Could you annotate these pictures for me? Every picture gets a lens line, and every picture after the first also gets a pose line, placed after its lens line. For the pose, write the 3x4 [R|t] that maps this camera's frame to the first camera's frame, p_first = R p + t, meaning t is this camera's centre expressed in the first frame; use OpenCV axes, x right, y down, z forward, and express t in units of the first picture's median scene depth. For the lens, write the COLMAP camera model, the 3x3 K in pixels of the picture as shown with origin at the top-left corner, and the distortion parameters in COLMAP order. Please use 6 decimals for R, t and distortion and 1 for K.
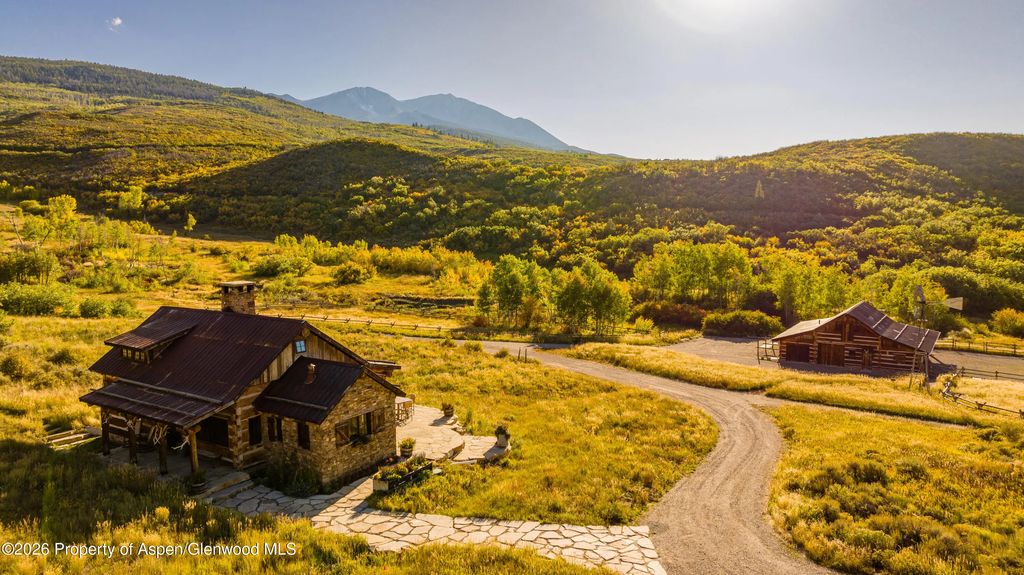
lens RADIAL K [[721.9, 0, 515.8], [0, 721.9, 284.3], [0, 0, 1]] dist [-0.033418, 0.028478]
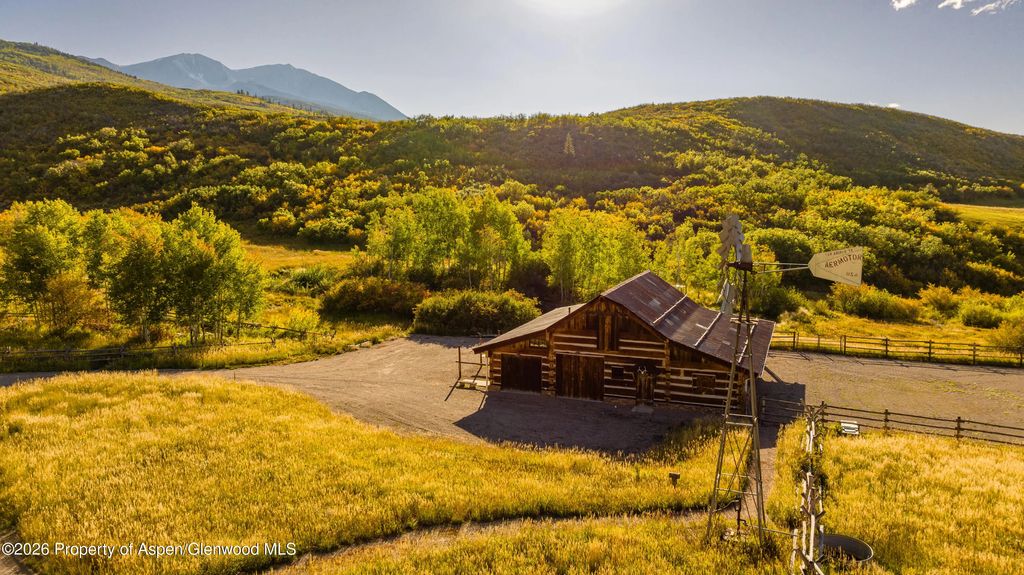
lens RADIAL K [[721.9, 0, 515.8], [0, 721.9, 284.3], [0, 0, 1]] dist [-0.033418, 0.028478]
pose [[0.978964, -0.021771, 0.202868, 0.099597], [0.015720, 0.999383, 0.031394, 0.005413], [-0.203427, -0.027545, 0.978703, 0.174499]]
